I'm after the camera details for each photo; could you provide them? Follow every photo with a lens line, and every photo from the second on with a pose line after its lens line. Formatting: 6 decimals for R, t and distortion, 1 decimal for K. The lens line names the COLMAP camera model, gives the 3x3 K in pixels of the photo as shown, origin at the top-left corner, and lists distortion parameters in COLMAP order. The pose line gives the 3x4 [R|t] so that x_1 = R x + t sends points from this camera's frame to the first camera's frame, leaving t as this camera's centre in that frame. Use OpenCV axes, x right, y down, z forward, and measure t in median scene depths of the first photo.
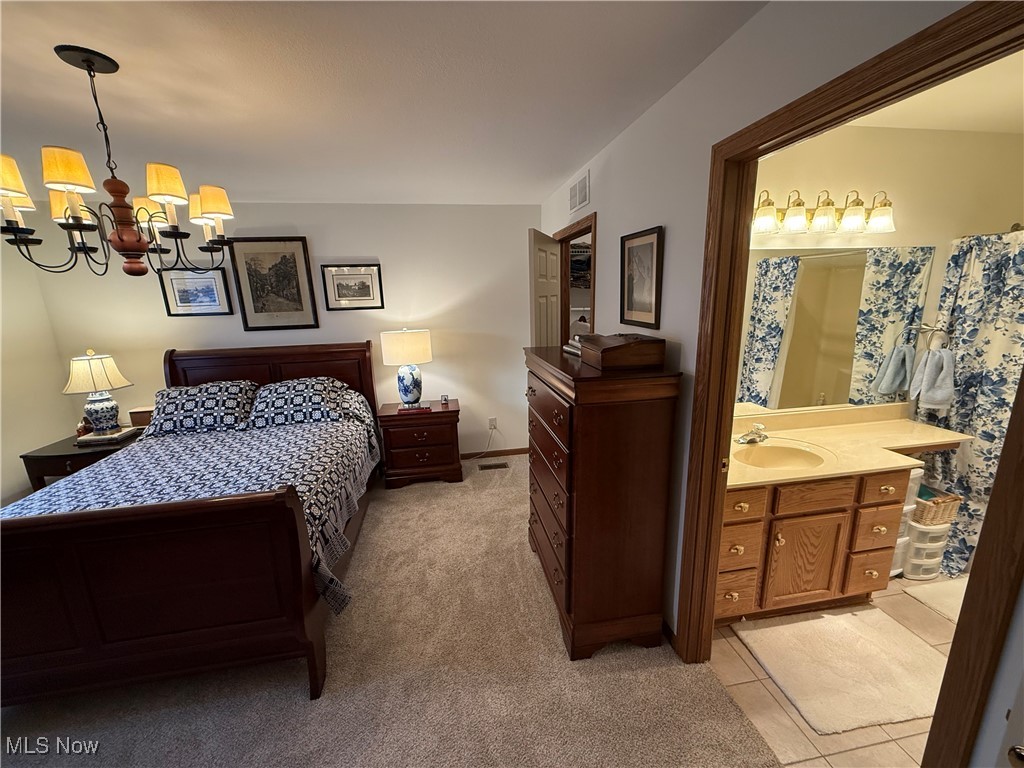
lens RADIAL K [[404.9, 0, 510.8], [0, 404.9, 384.2], [0, 0, 1]] dist [0.000312, -0.000325]
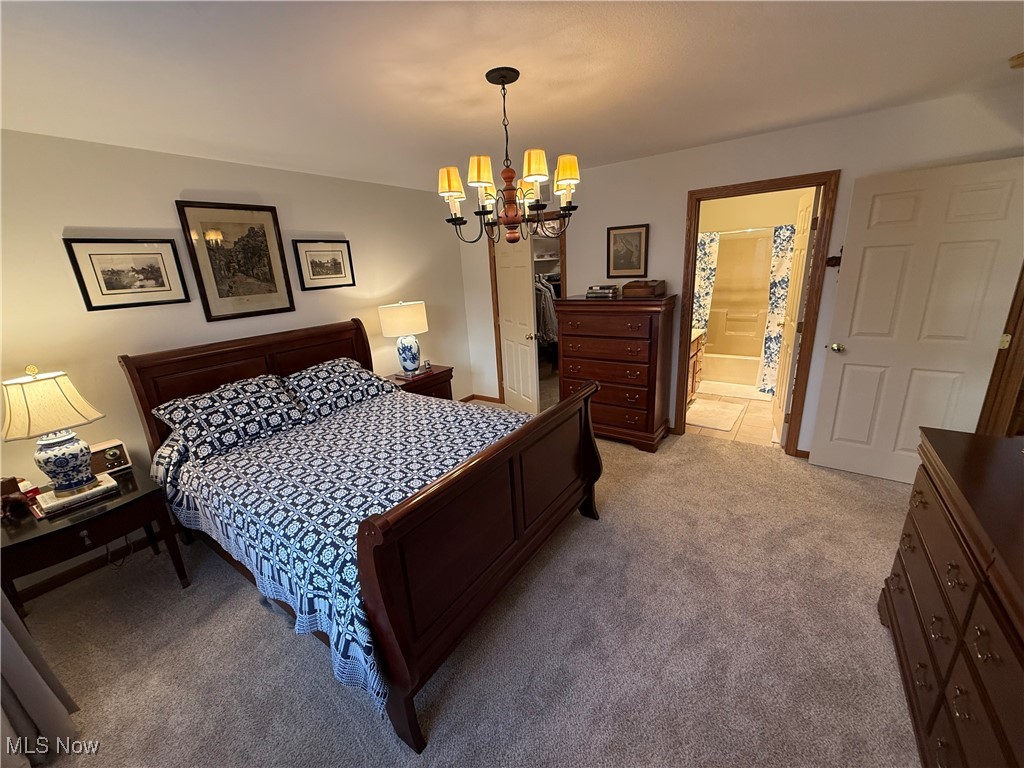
lens RADIAL K [[404.9, 0, 510.8], [0, 404.9, 384.2], [0, 0, 1]] dist [0.000312, -0.000325]
pose [[0.705586, -0.214091, 0.675510, -0.832558], [0.192442, 0.975335, 0.108105, 0.016240], [-0.681993, 0.053720, 0.729383, 0.028056]]
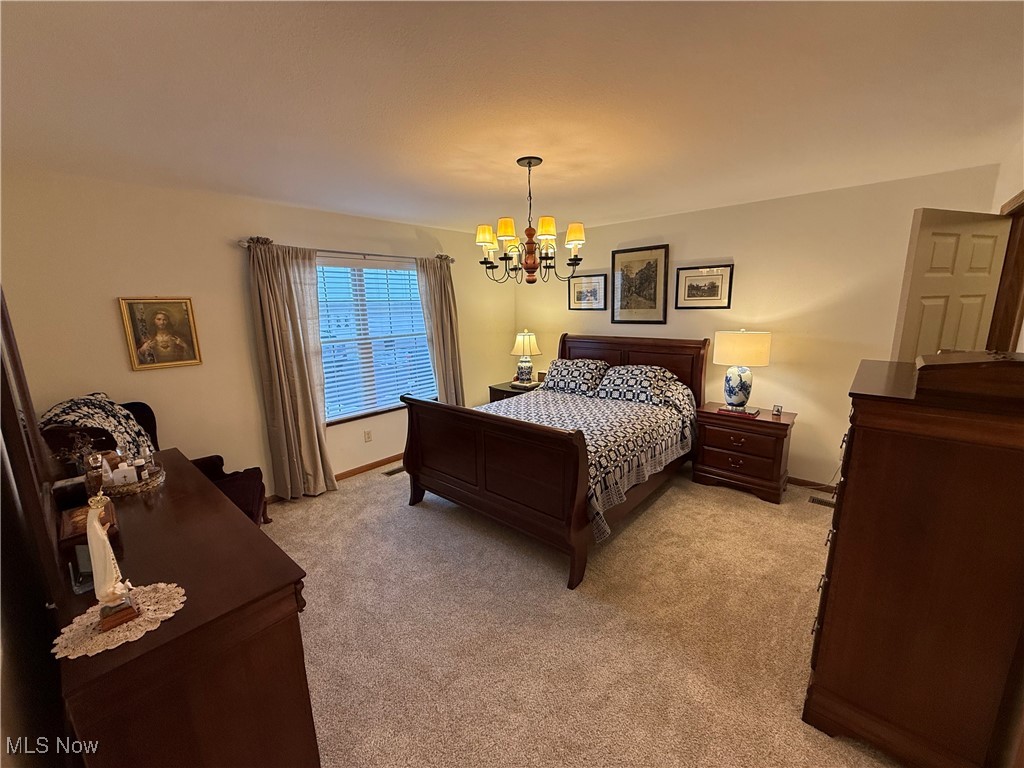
lens RADIAL K [[404.9, 0, 510.8], [0, 404.9, 384.2], [0, 0, 1]] dist [0.000312, -0.000325]
pose [[0.620066, 0.168544, -0.766231, 0.163037], [-0.168177, 0.982504, 0.080020, 0.008931], [0.766312, 0.079245, 0.637563, -0.042586]]
